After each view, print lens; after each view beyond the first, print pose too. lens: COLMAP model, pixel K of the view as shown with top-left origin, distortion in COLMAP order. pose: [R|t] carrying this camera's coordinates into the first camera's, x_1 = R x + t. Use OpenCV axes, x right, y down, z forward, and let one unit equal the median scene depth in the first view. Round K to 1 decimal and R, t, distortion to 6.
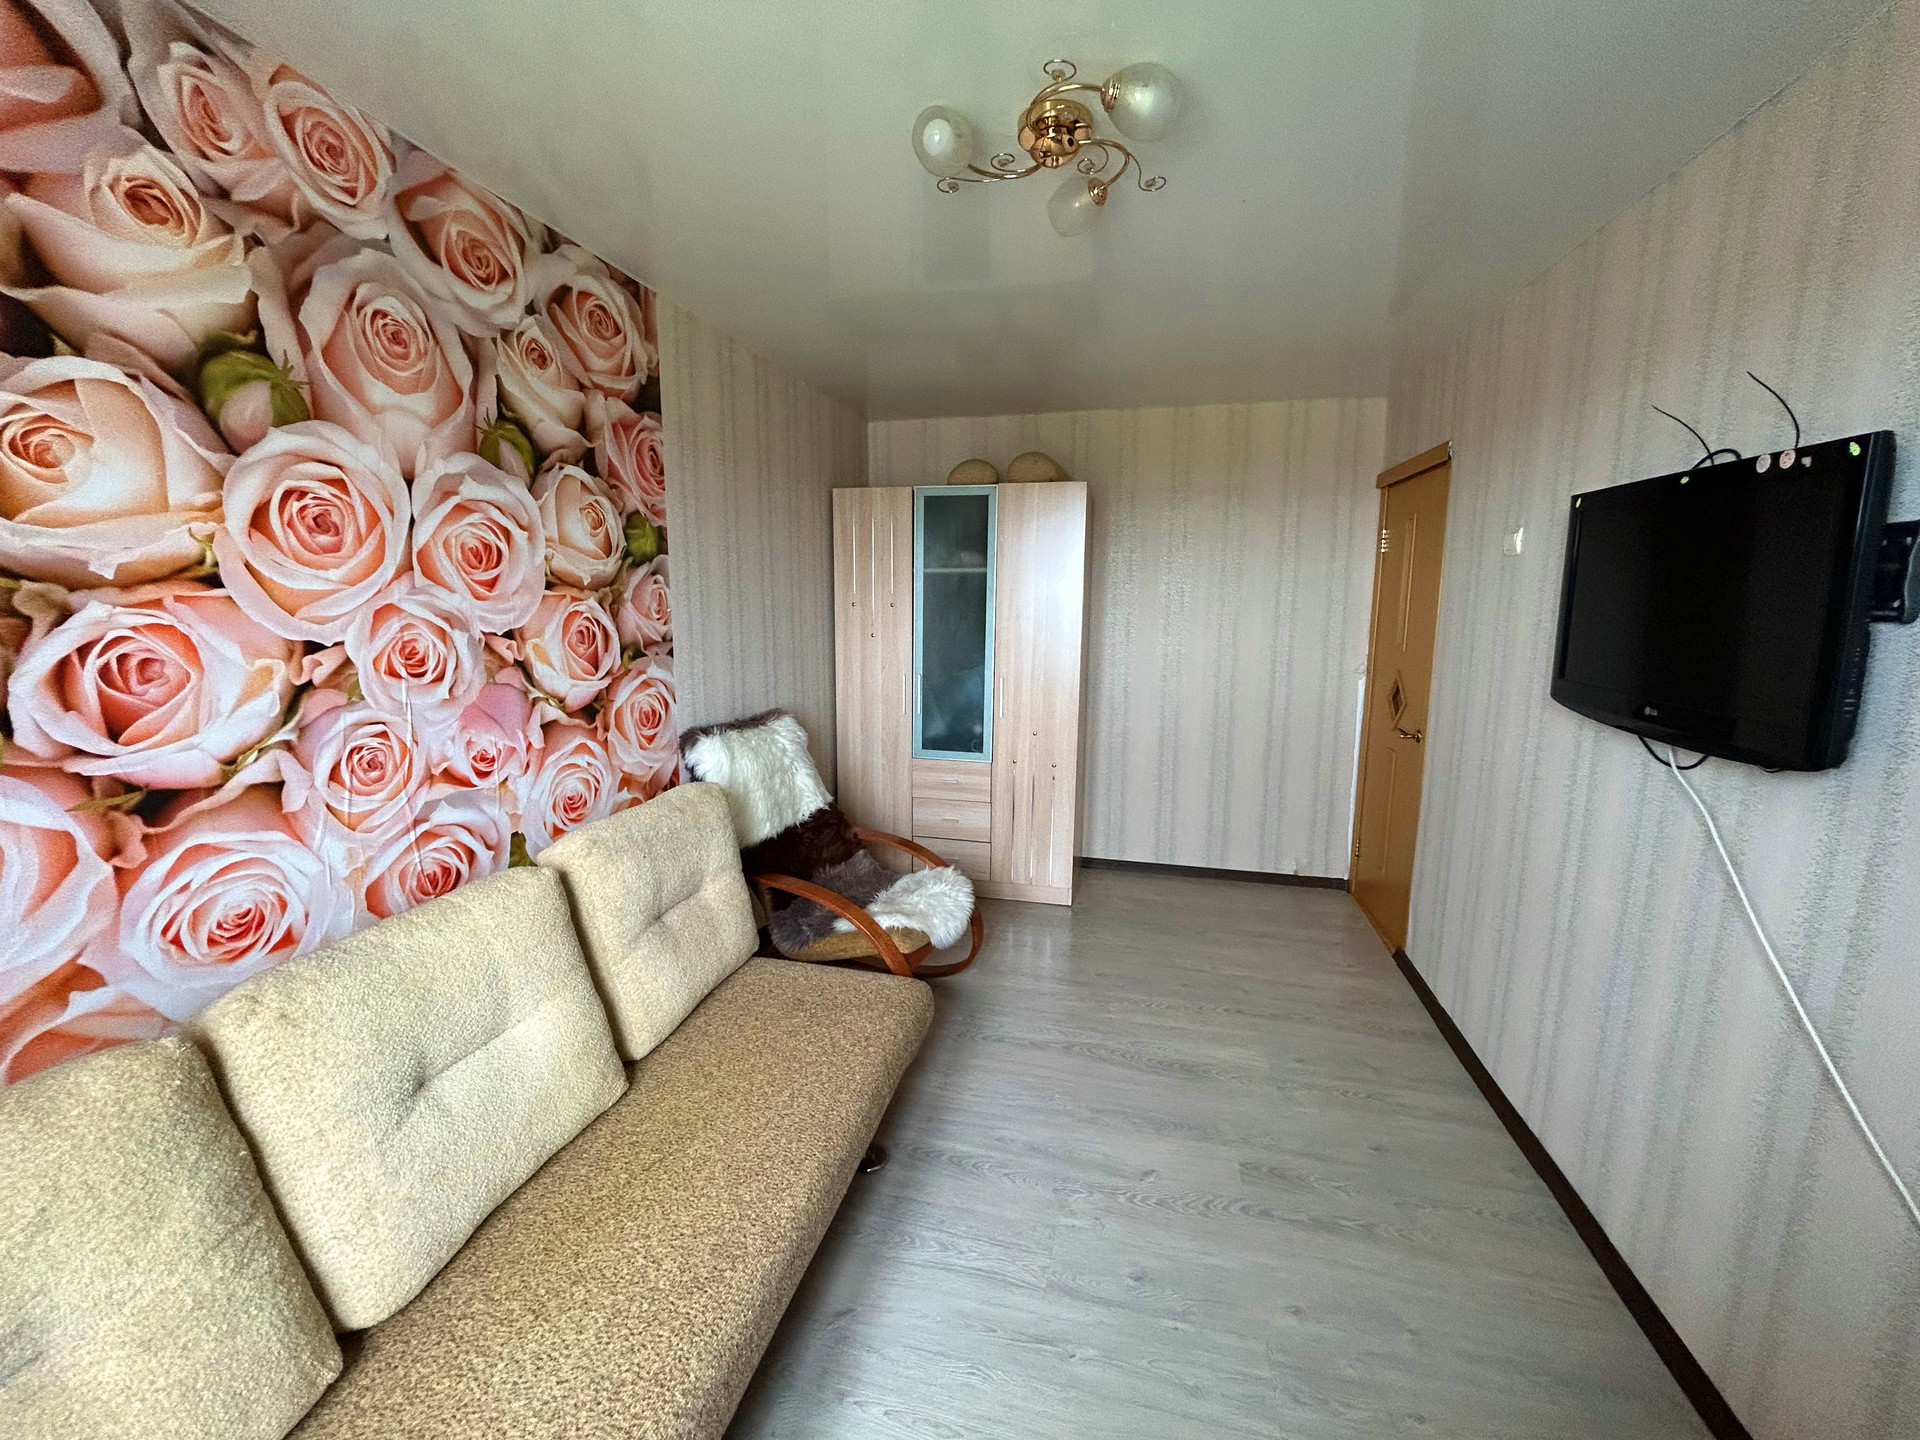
lens RADIAL K [[773.0, 0, 949.5], [0, 773.0, 717.9], [0, 0, 1]] dist [-0.001659, 0.000434]
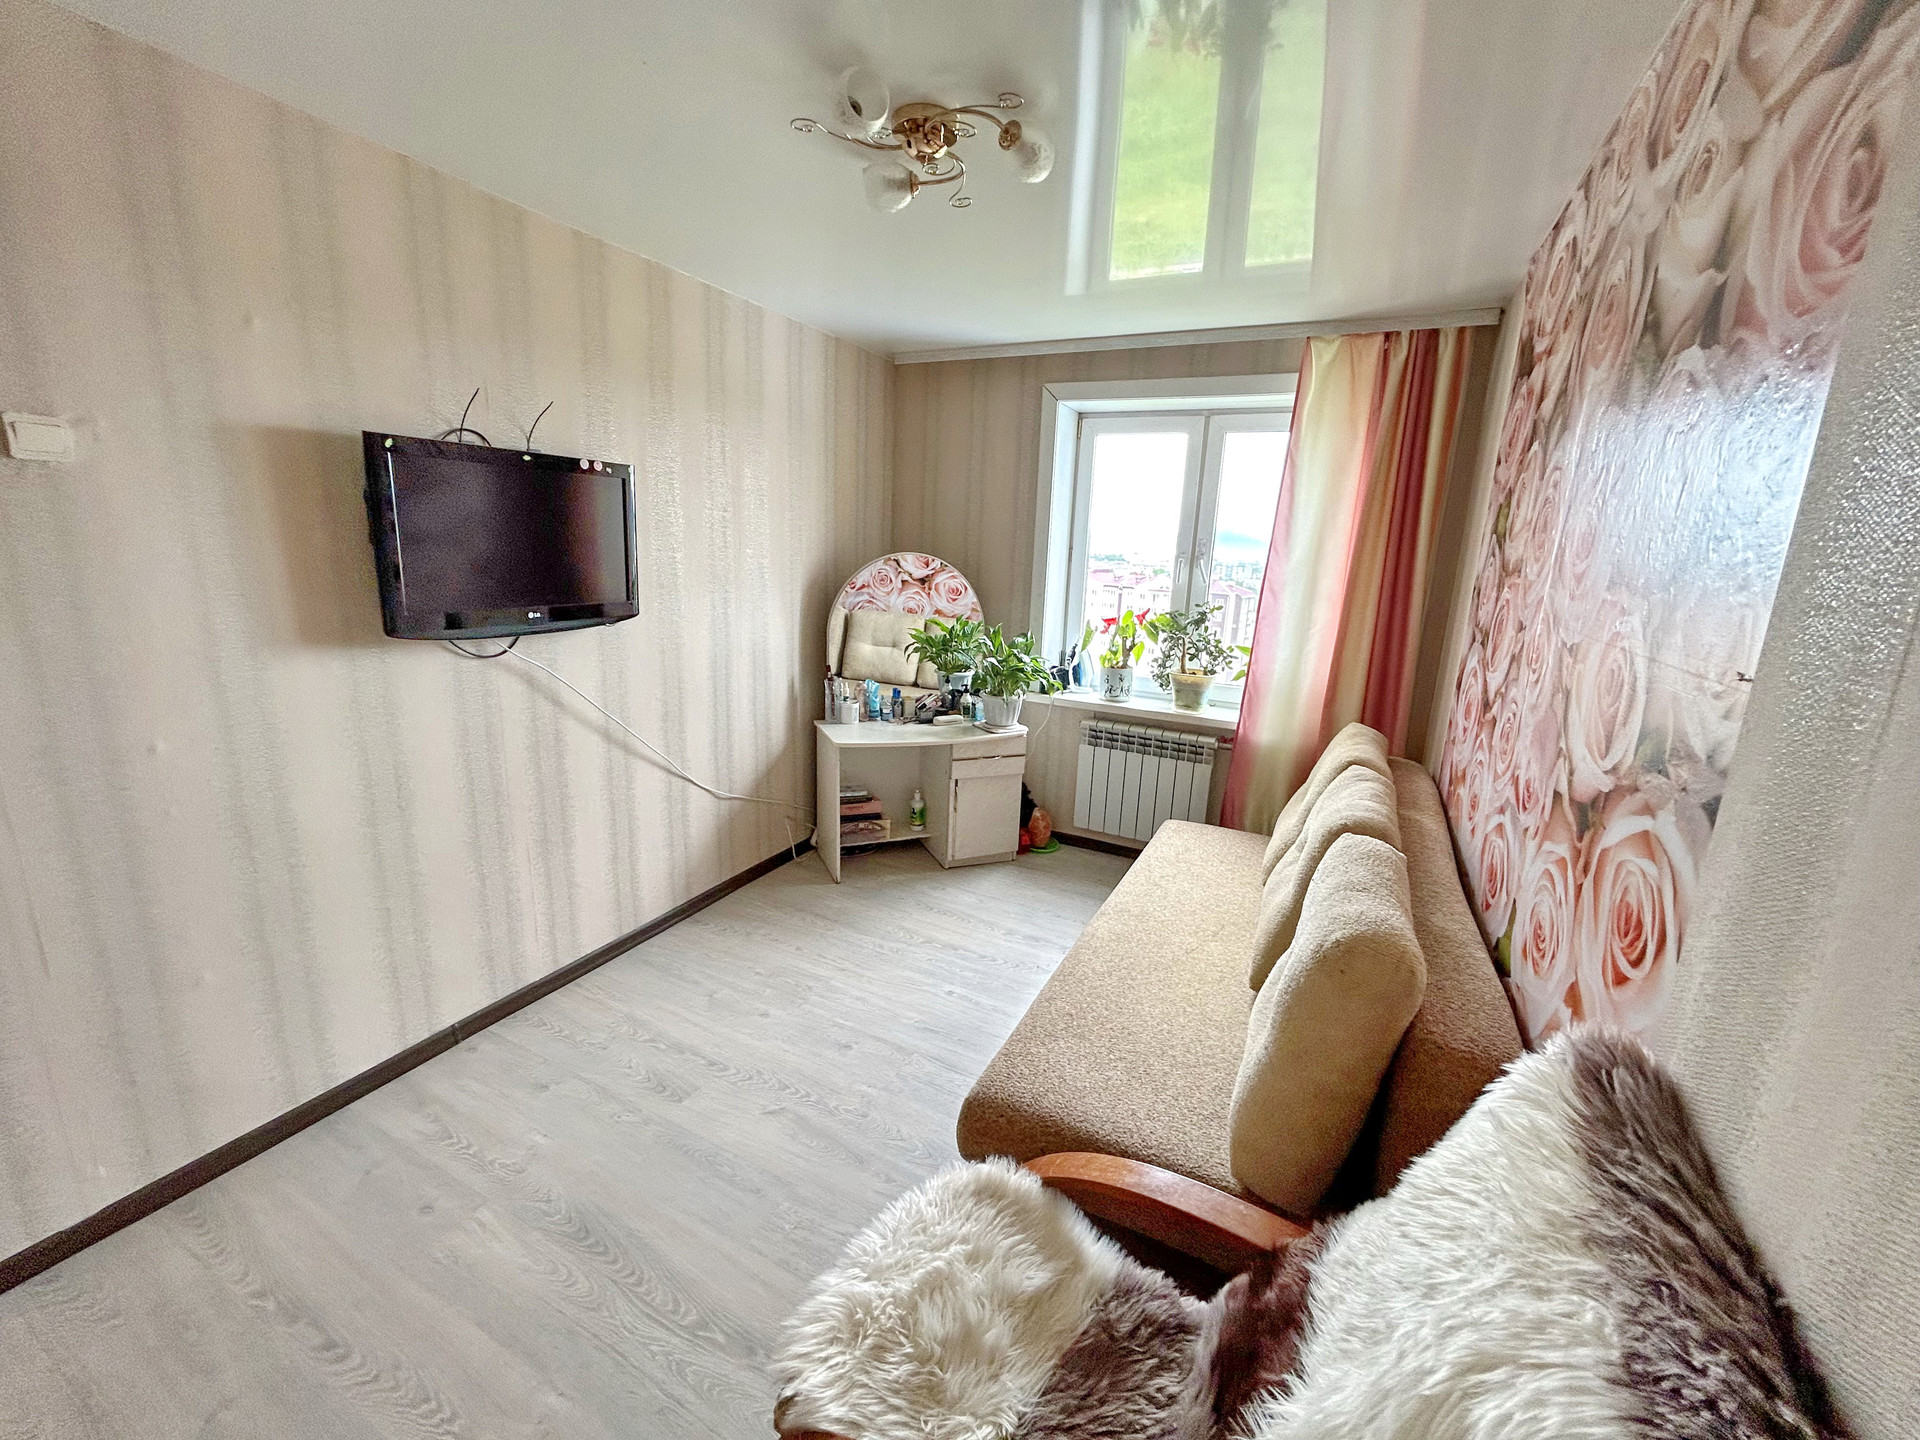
lens RADIAL K [[773.0, 0, 956.5], [0, 773.0, 715.2], [0, 0, 1]] dist [-0.001659, 0.000434]
pose [[-0.975349, -0.086760, 0.202897, -0.156534], [-0.004280, 0.926731, 0.375702, -0.313678], [-0.220627, 0.365572, -0.904257, 1.765480]]
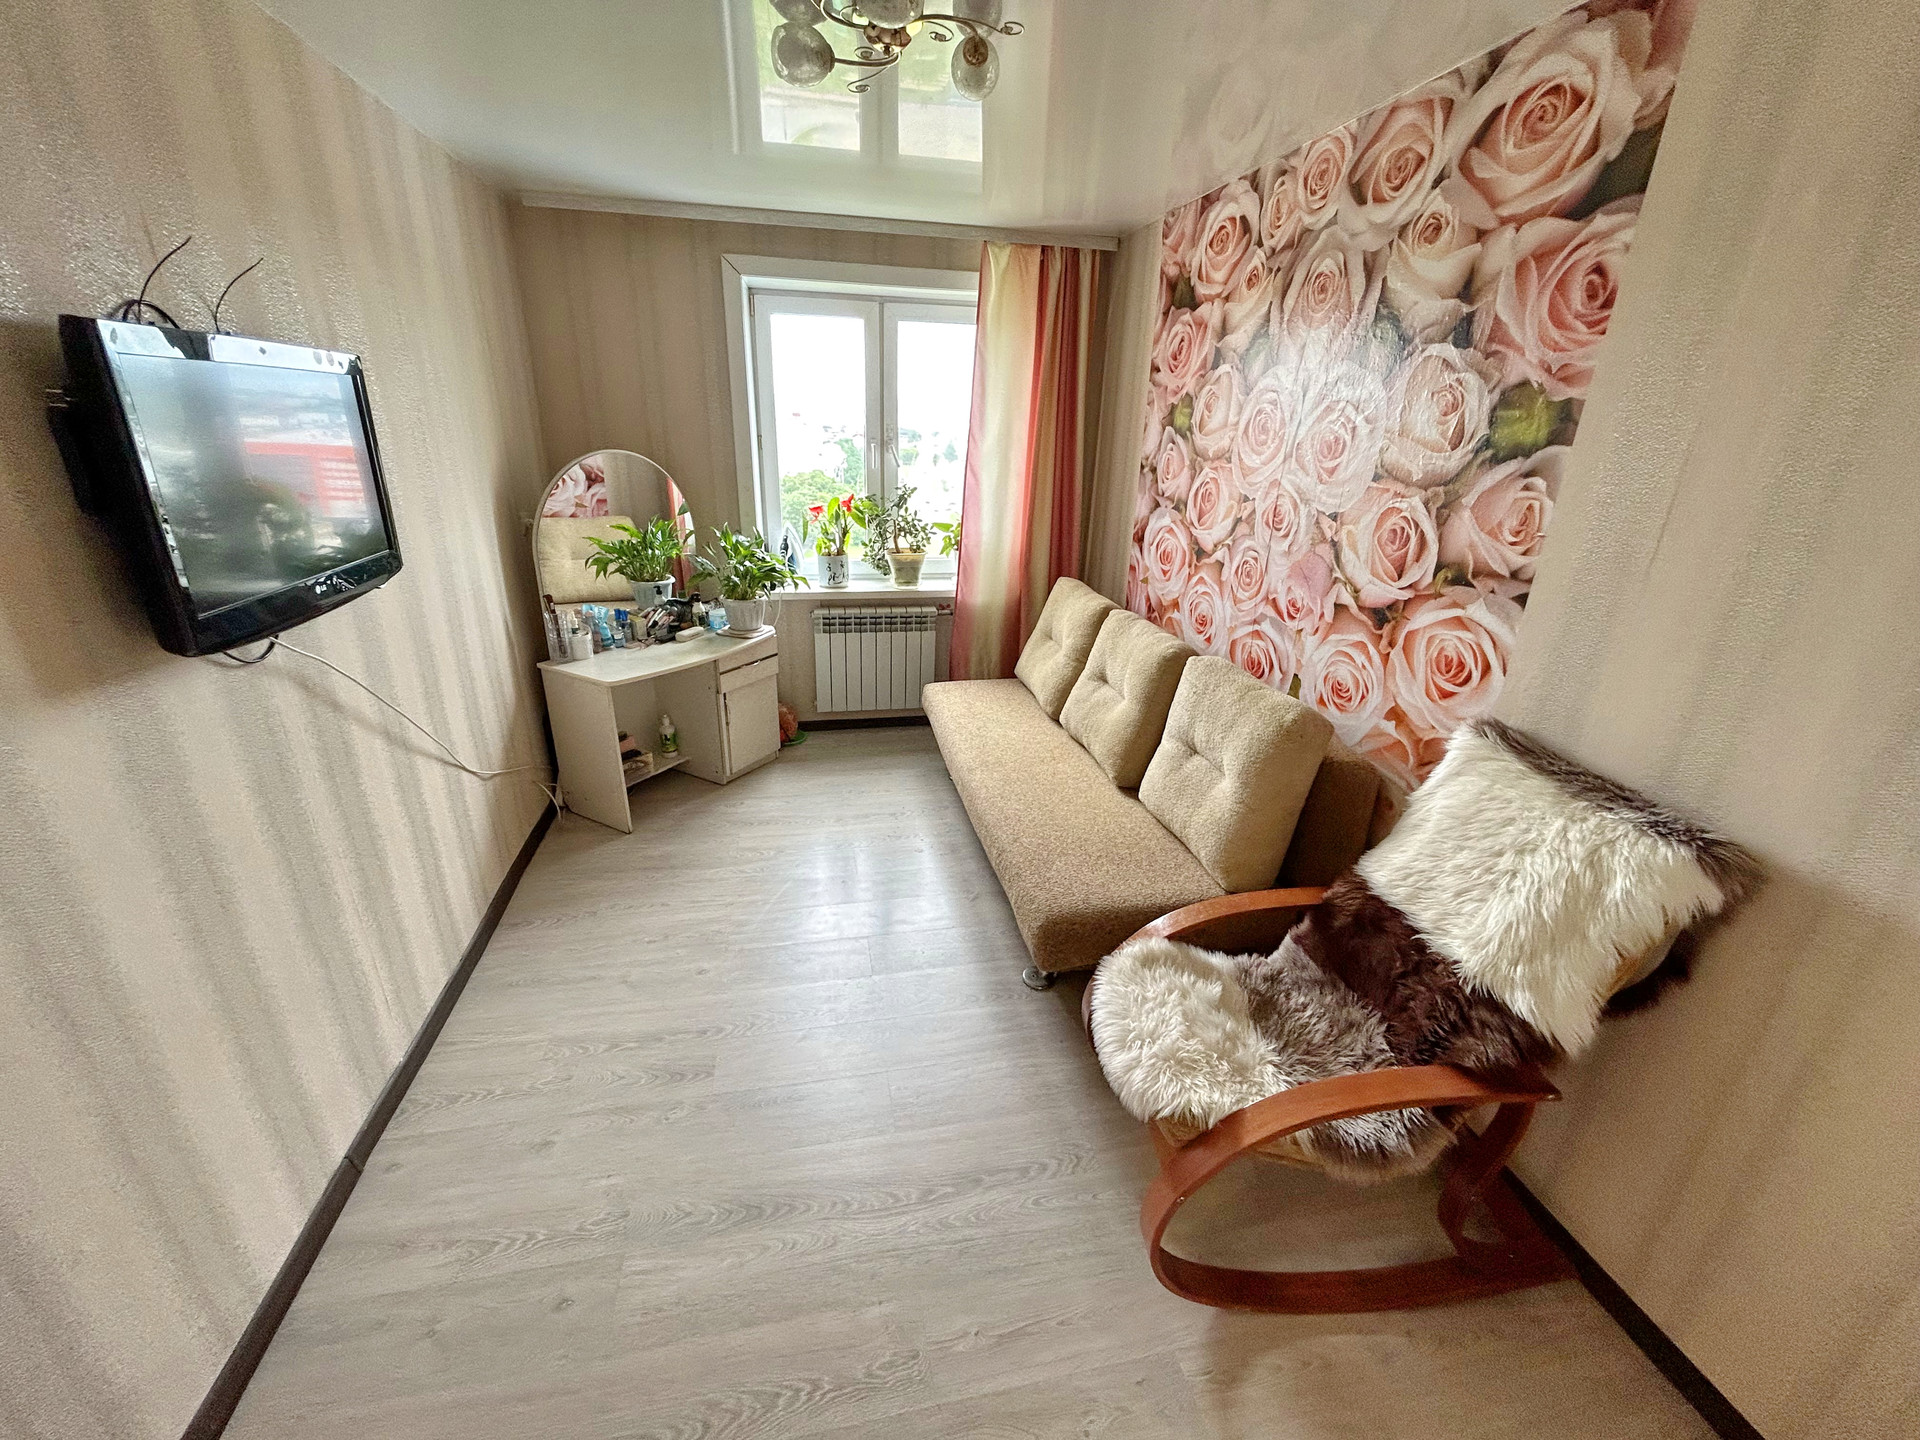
lens RADIAL K [[773.0, 0, 959.7], [0, 773.0, 715.8], [0, 0, 1]] dist [-0.001659, 0.000434]
pose [[-0.898701, 0.136019, -0.416935, 0.471833], [-0.097611, 0.864805, 0.492529, -0.363651], [0.427561, 0.483334, -0.763924, 1.770947]]
